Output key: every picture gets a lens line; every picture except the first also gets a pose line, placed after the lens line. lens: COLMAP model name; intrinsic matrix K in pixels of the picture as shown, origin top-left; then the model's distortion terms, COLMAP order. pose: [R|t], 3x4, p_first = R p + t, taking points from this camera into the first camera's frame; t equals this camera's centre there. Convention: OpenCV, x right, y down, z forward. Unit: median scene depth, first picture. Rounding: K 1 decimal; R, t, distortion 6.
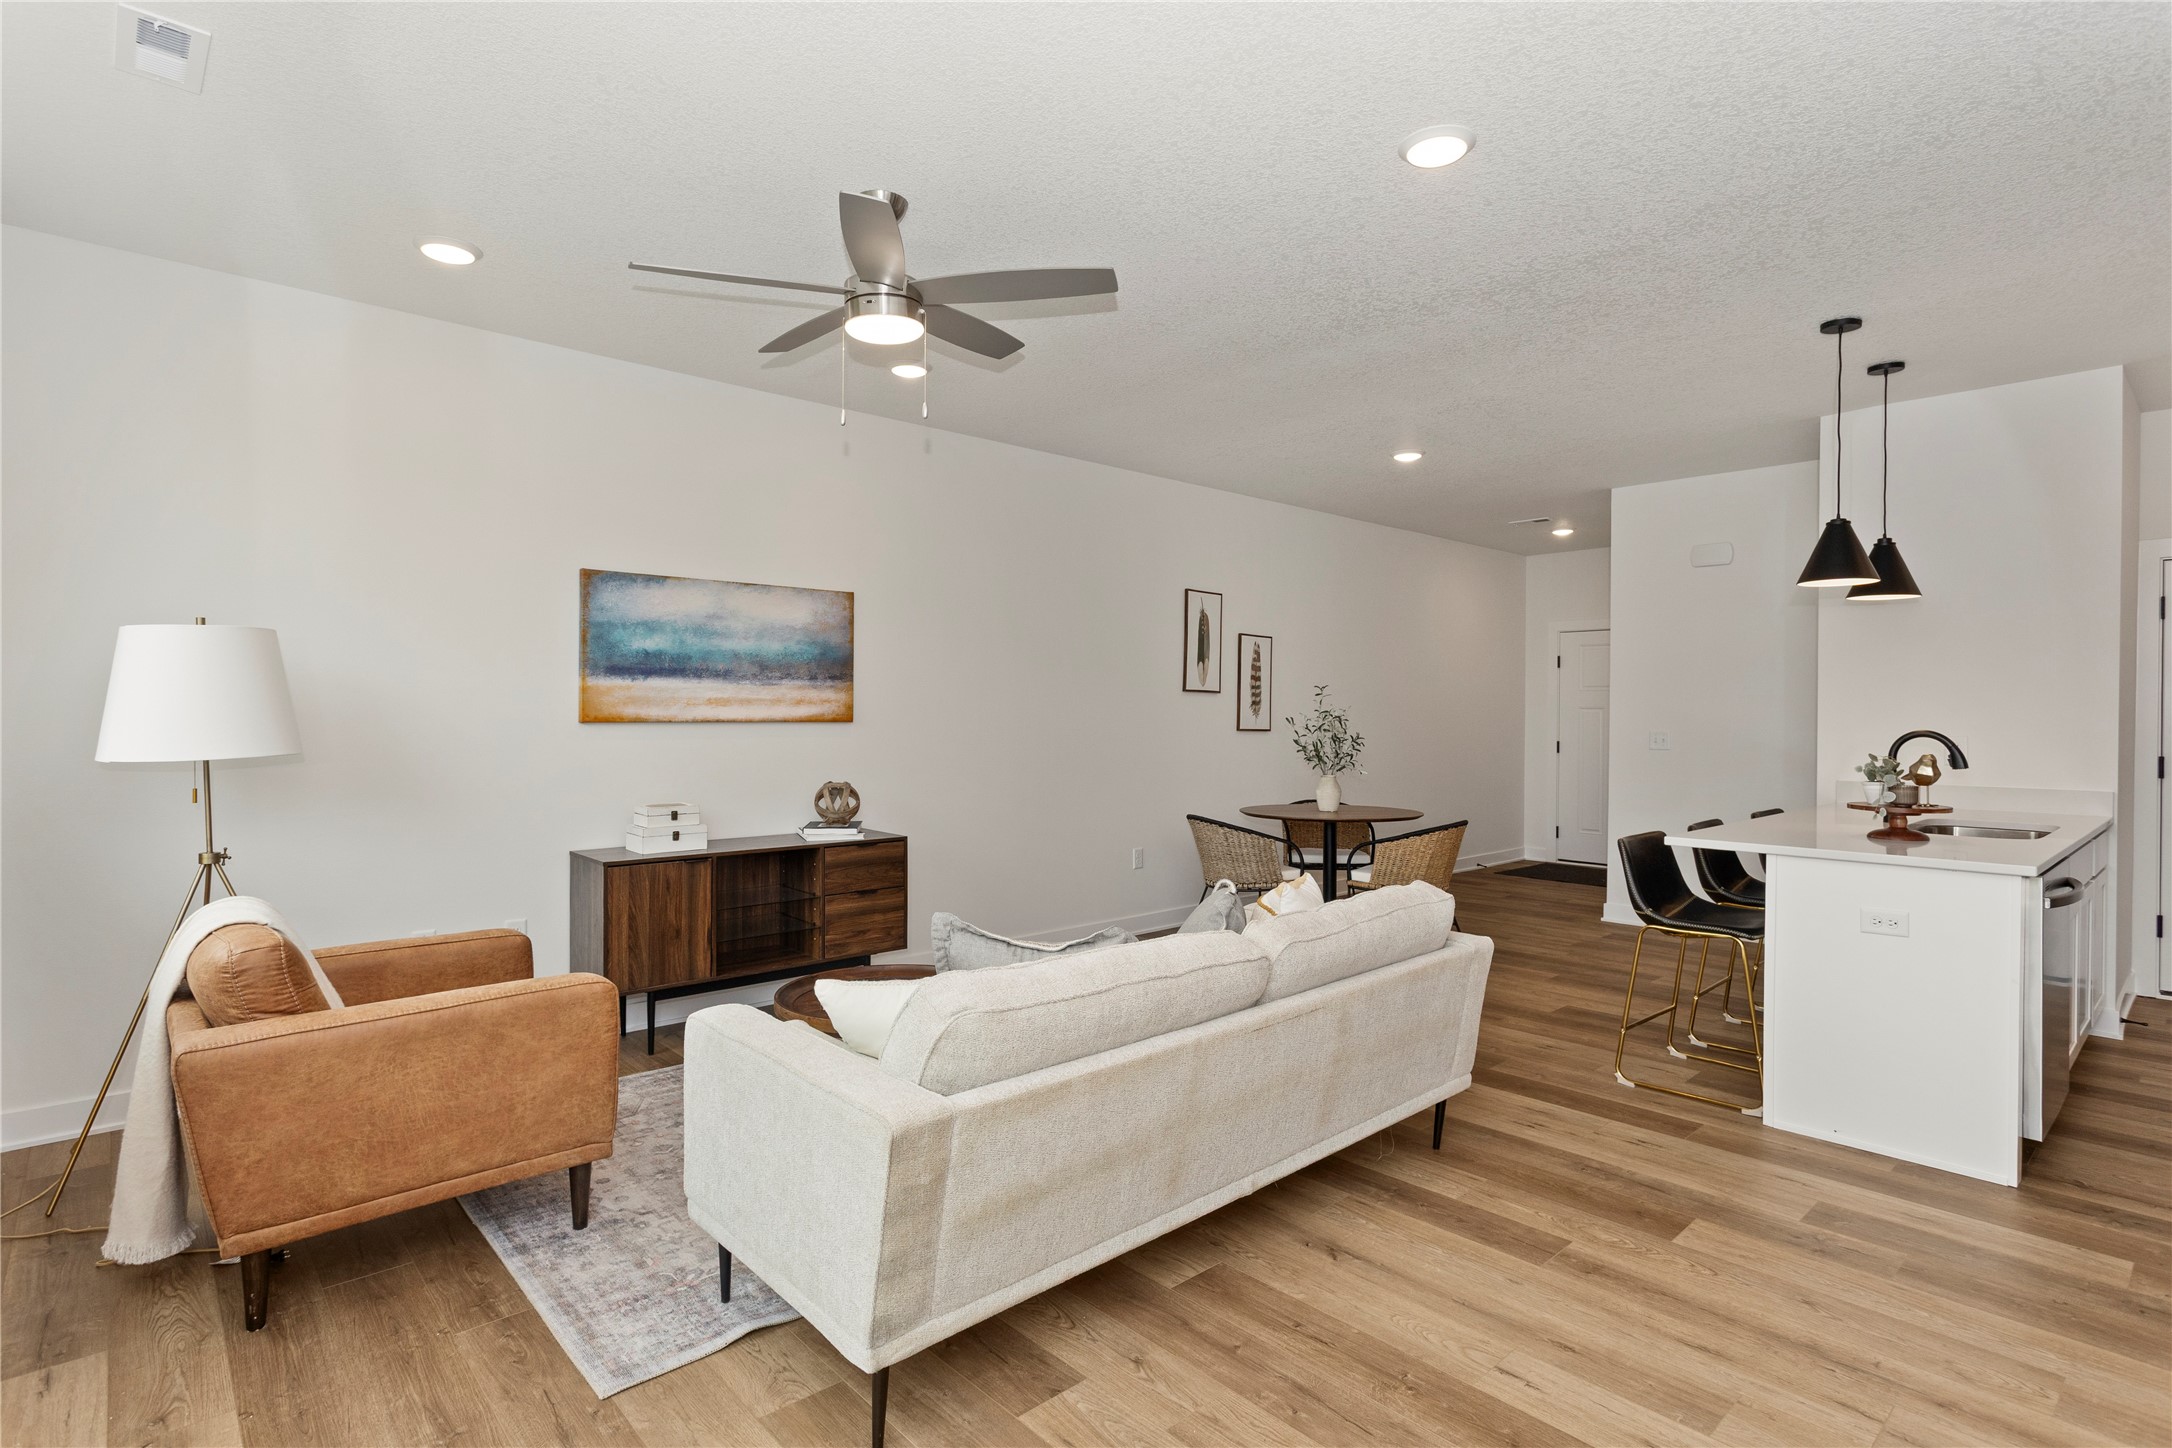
lens RADIAL K [[1087.5, 0, 1079.8], [0, 1087.5, 698.5], [0, 0, 1]] dist [-0.007702, 0.000890]
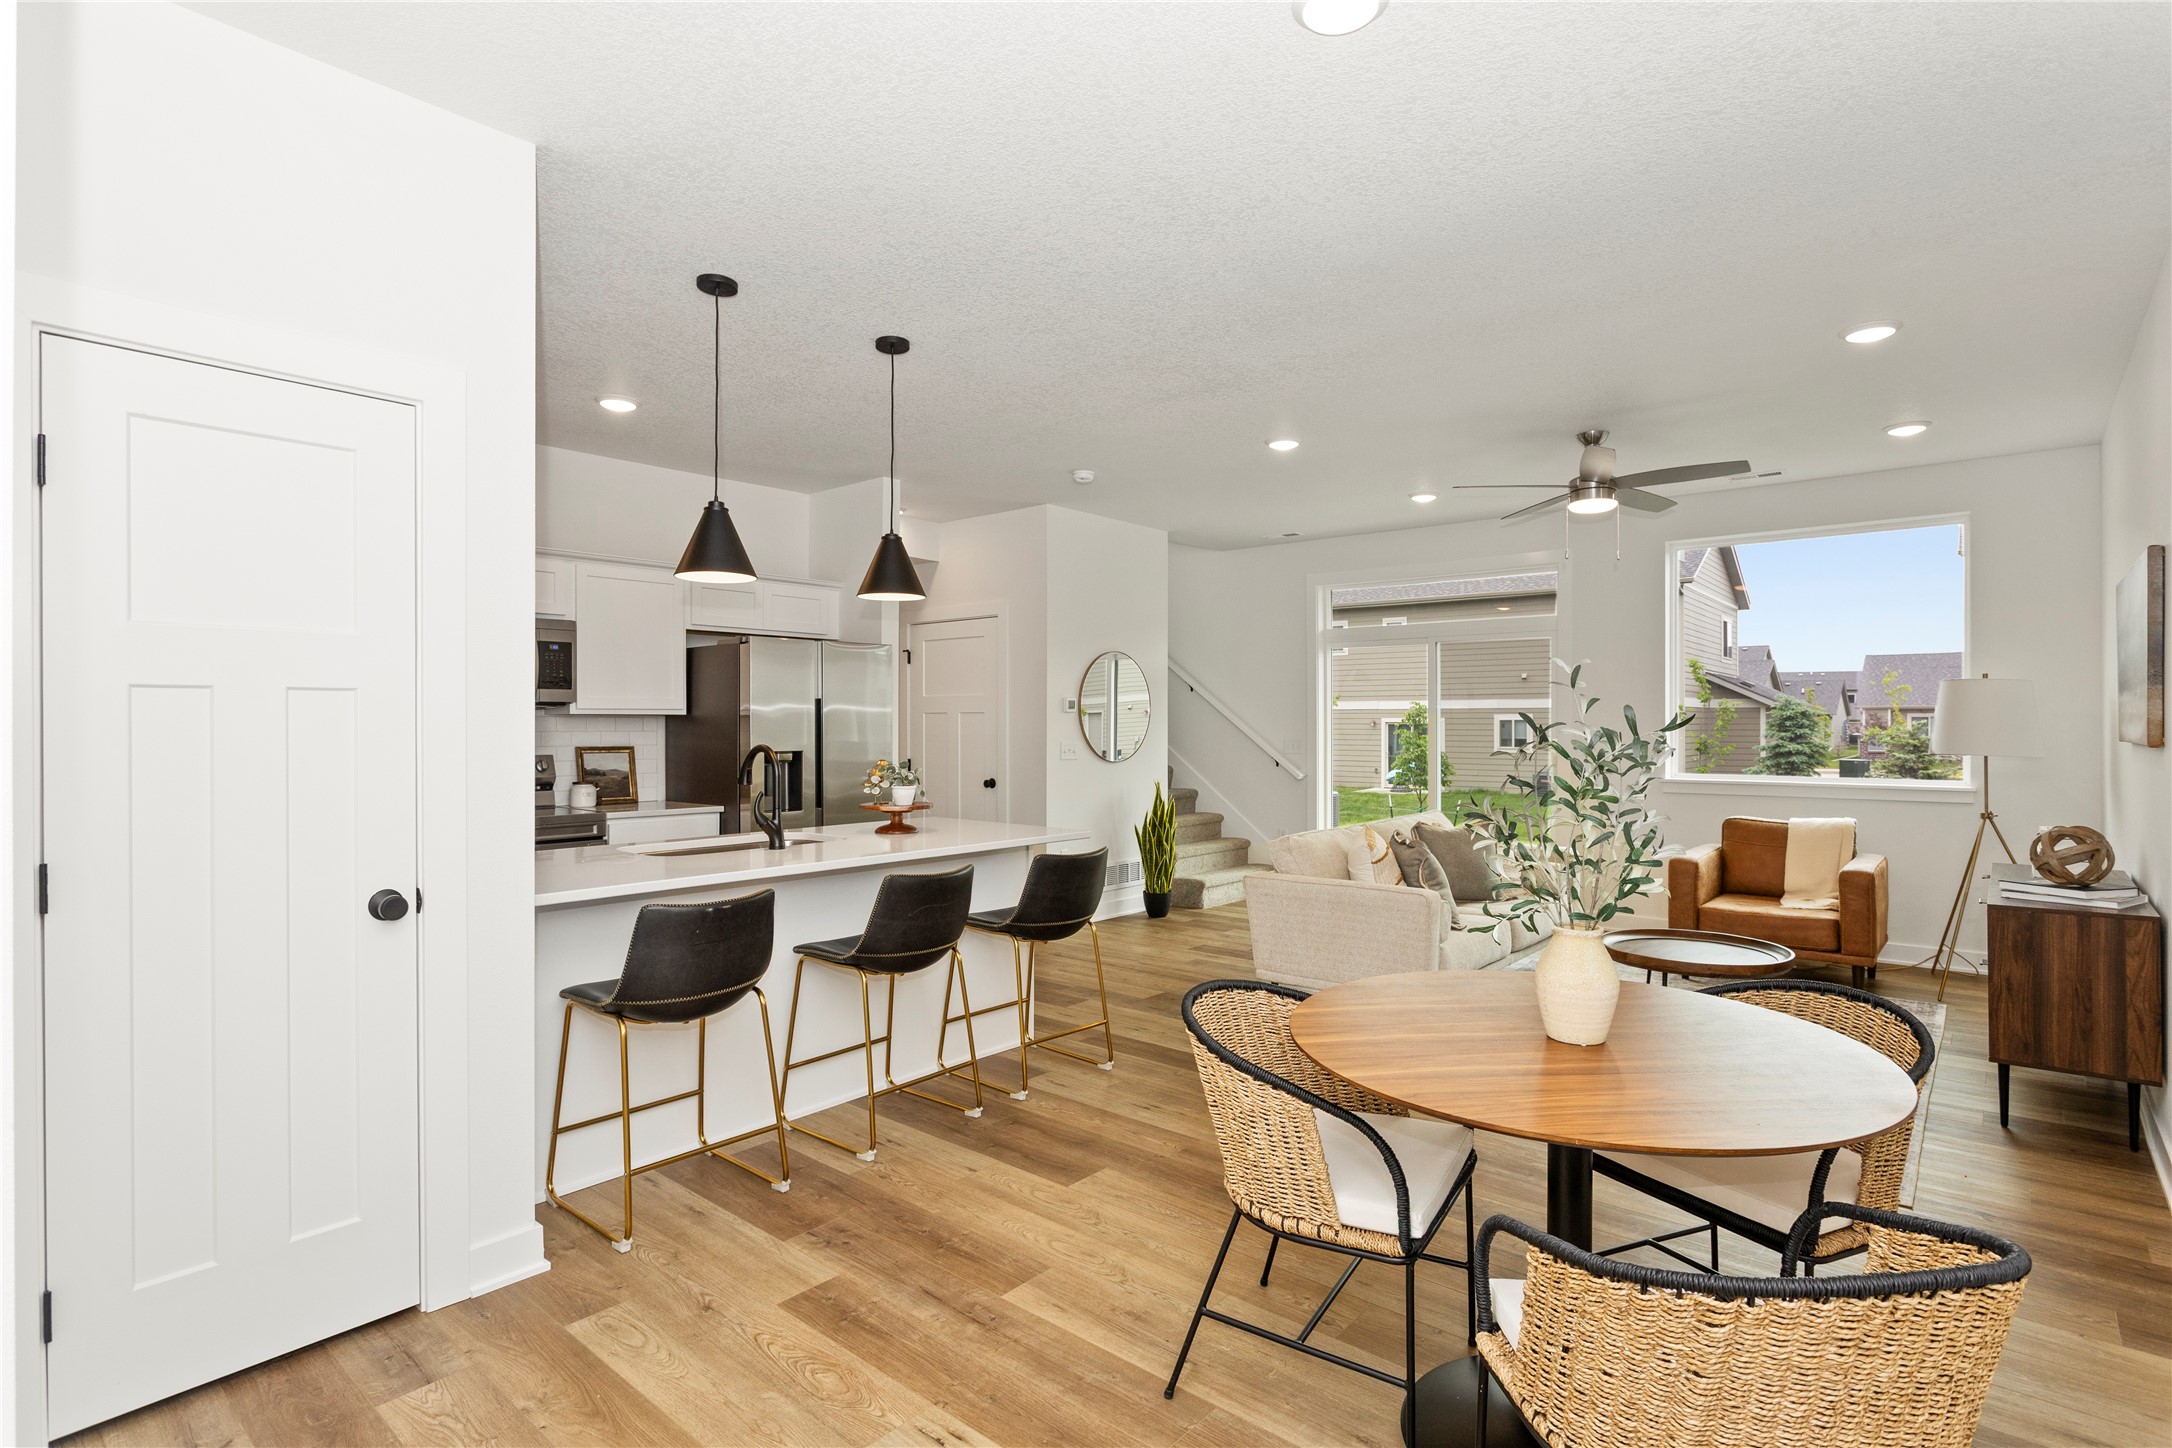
lens RADIAL K [[1072.1, 0, 1095.0], [0, 1072.1, 722.5], [0, 0, 1]] dist [-0.002595, 0.001330]
pose [[-0.991179, -0.004038, -0.132471, 0.528009], [-0.002424, 0.999921, -0.012347, 0.017546], [0.132511, -0.011917, -0.991110, 1.657562]]
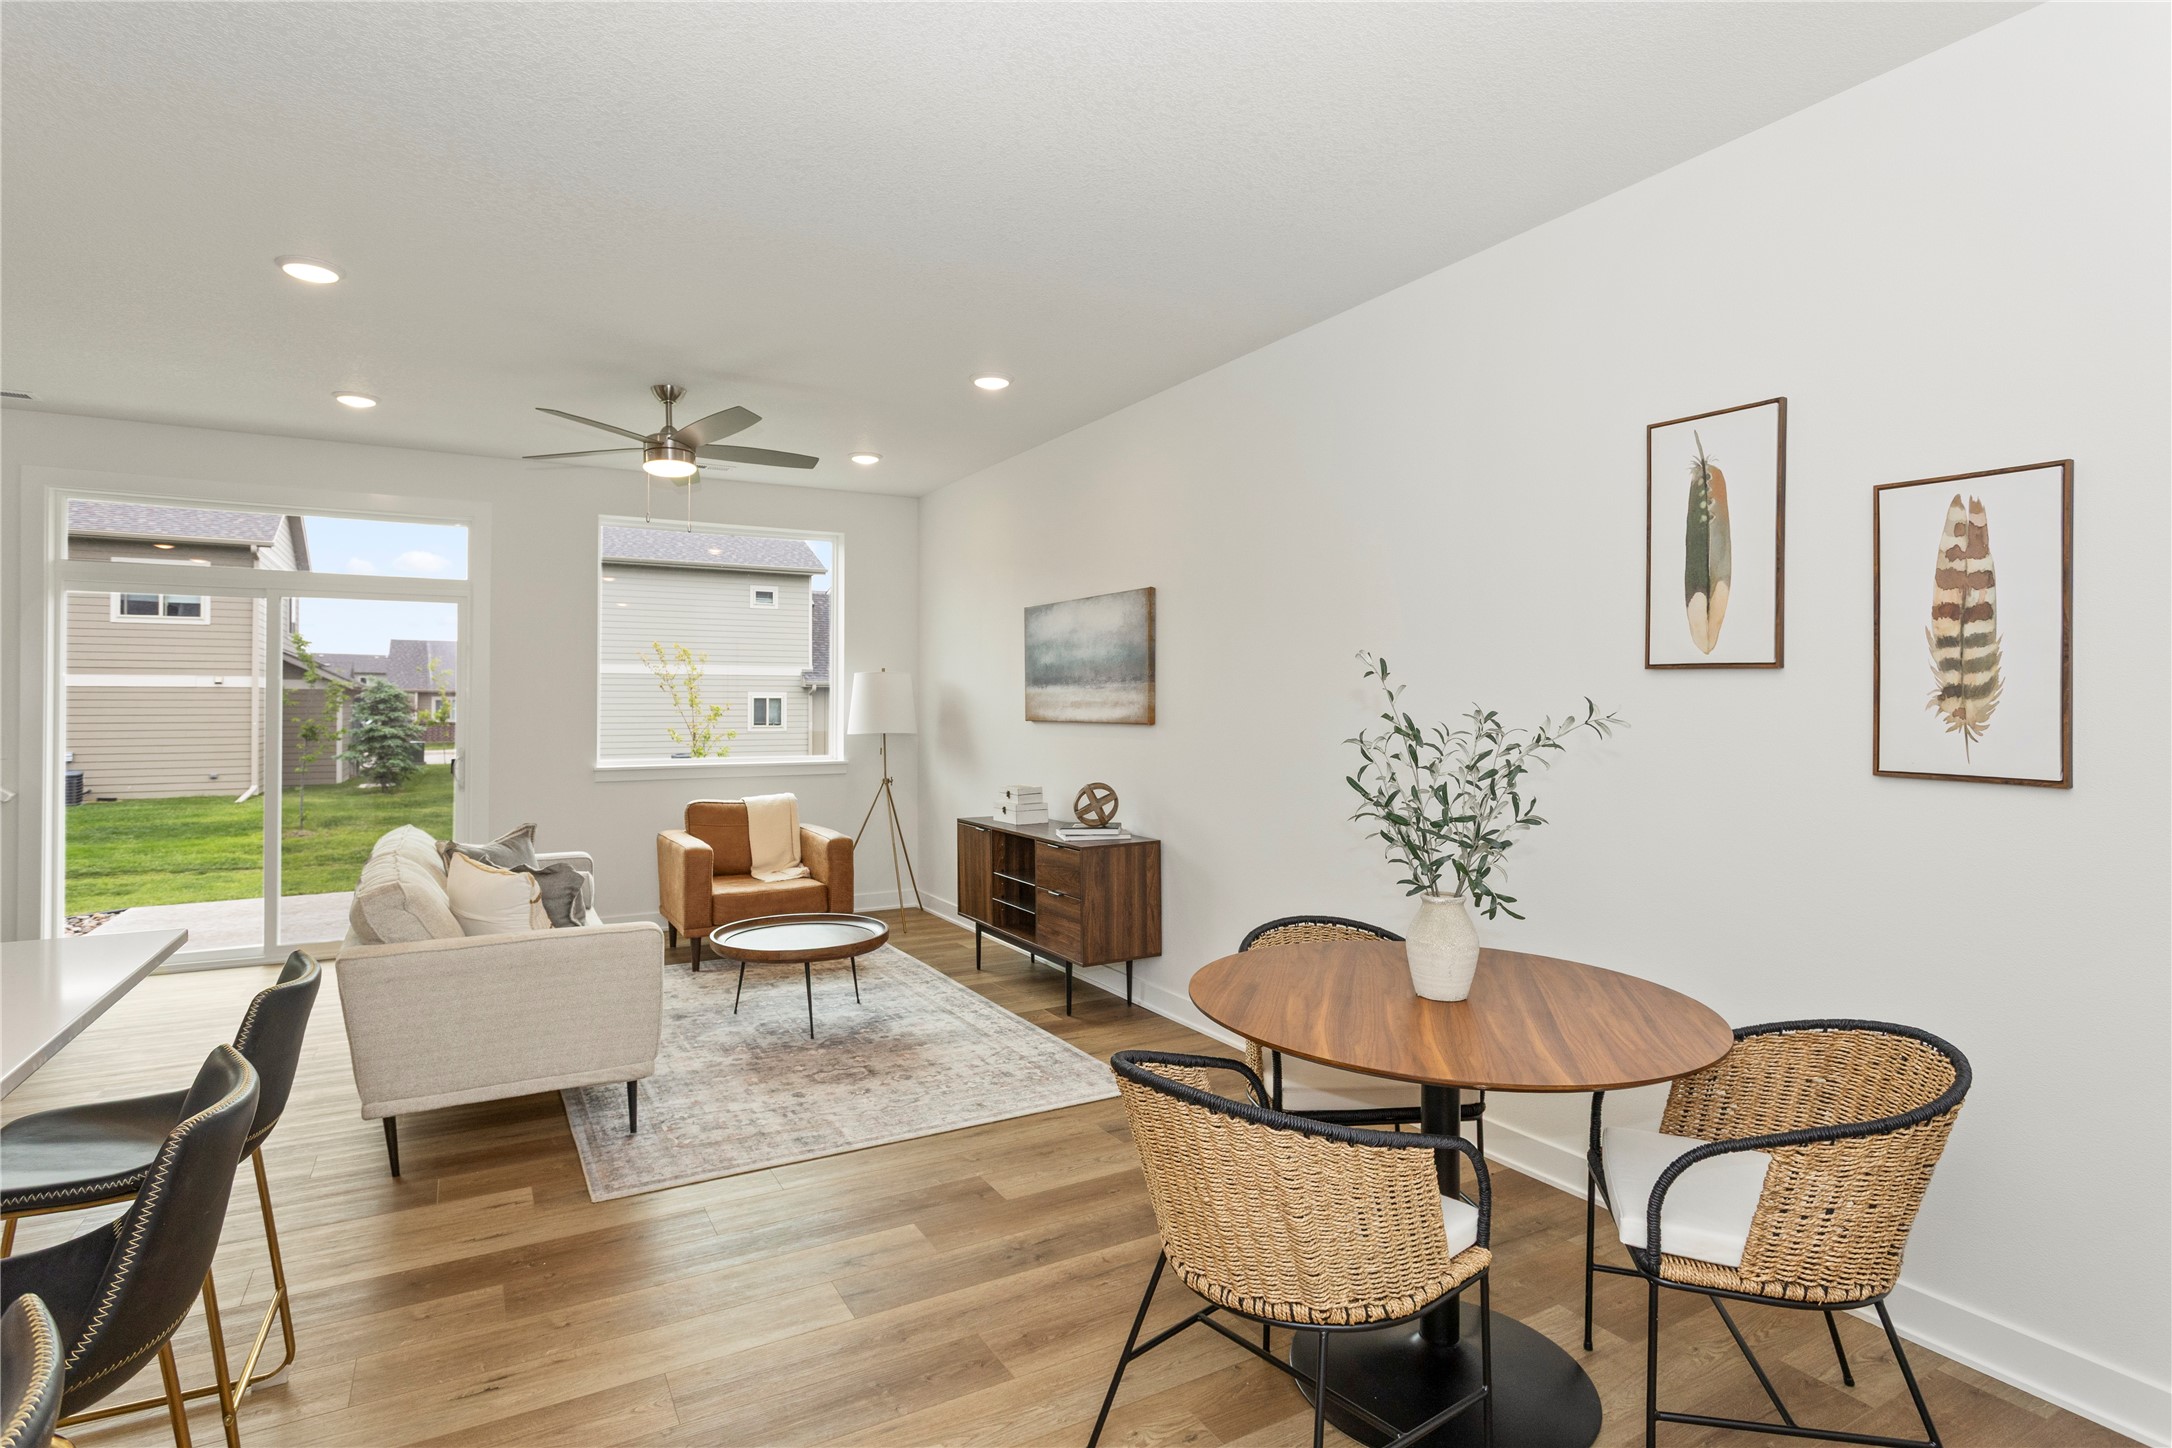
lens RADIAL K [[1081.0, 0, 1082.2], [0, 1081.0, 693.8], [0, 0, 1]] dist [-0.005248, 0.000302]
pose [[-0.210806, -0.014672, -0.977418, 0.770860], [0.010262, 0.999799, -0.017221, 0.011132], [0.977474, -0.013660, -0.210613, 1.226142]]
